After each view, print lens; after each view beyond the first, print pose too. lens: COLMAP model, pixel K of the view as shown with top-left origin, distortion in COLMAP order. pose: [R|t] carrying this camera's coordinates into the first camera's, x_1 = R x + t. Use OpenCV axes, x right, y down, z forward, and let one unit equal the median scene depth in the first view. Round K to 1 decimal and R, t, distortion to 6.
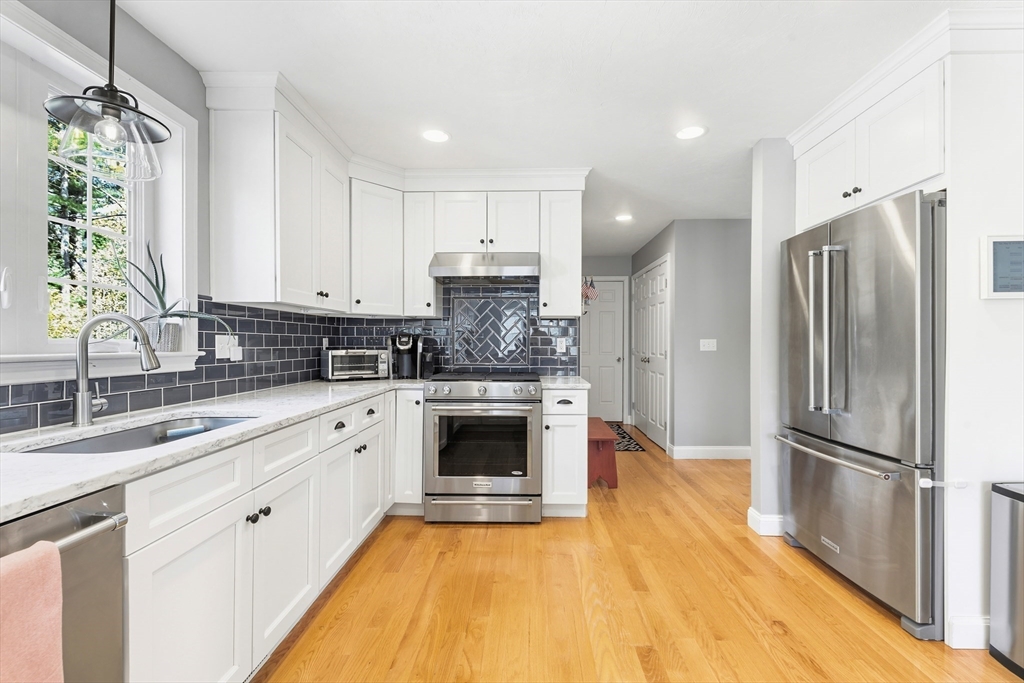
lens RADIAL K [[446.6, 0, 520.7], [0, 446.6, 344.7], [0, 0, 1]] dist [0.009059, -0.000378]
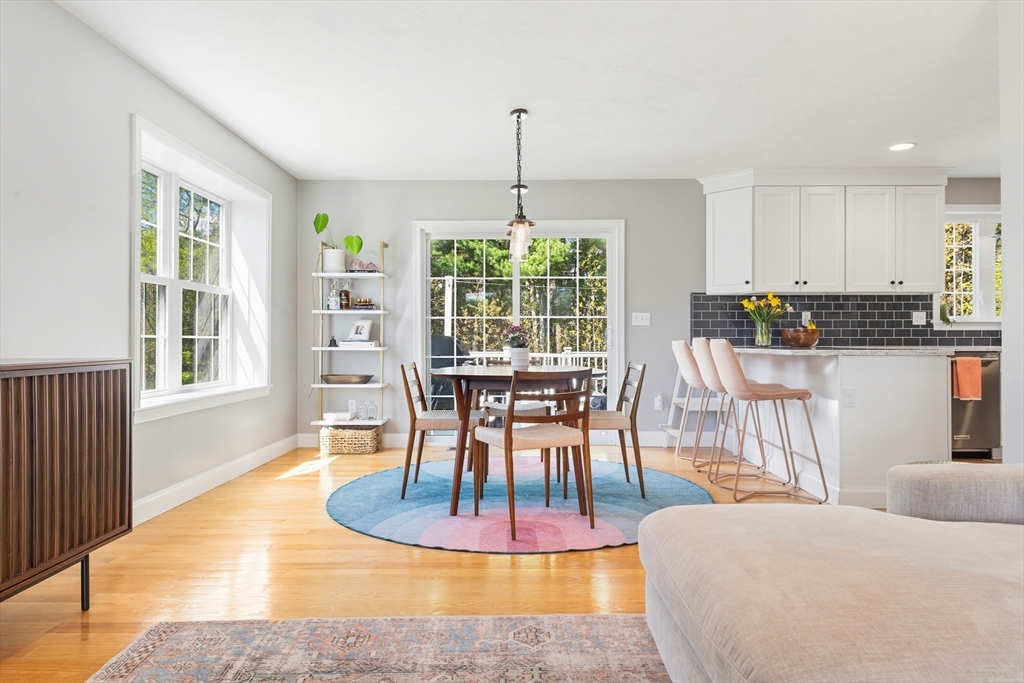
lens RADIAL K [[636.3, 0, 512.0], [0, 636.3, 341.5], [0, 0, 1]] dist [0.010605, -0.001289]
pose [[0.015197, 0.000687, -0.999884, 1.483353], [-0.002740, 0.999996, 0.000645, 0.080458], [0.999881, 0.002730, 0.015199, -1.060244]]
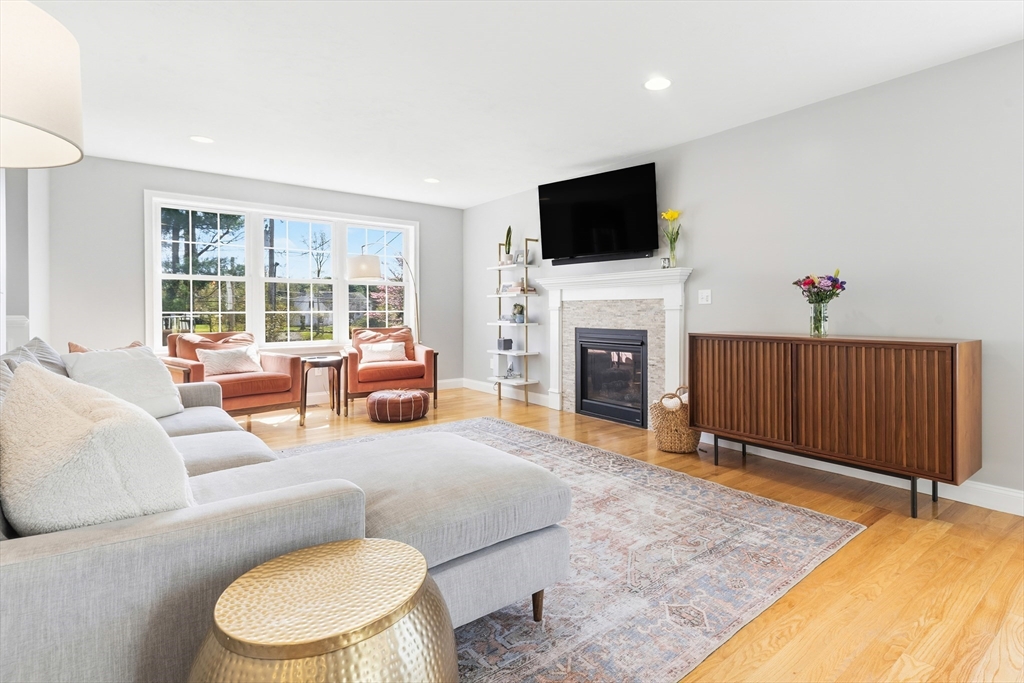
lens RADIAL K [[513.8, 0, 568.2], [0, 513.8, 311.7], [0, 0, 1]] dist [0.016964, 0.000071]
pose [[-0.666806, -0.003414, 0.745224, 0.378499], [0.003465, 0.999964, 0.007681, 0.042898], [-0.745223, 0.007704, -0.666770, -0.500550]]
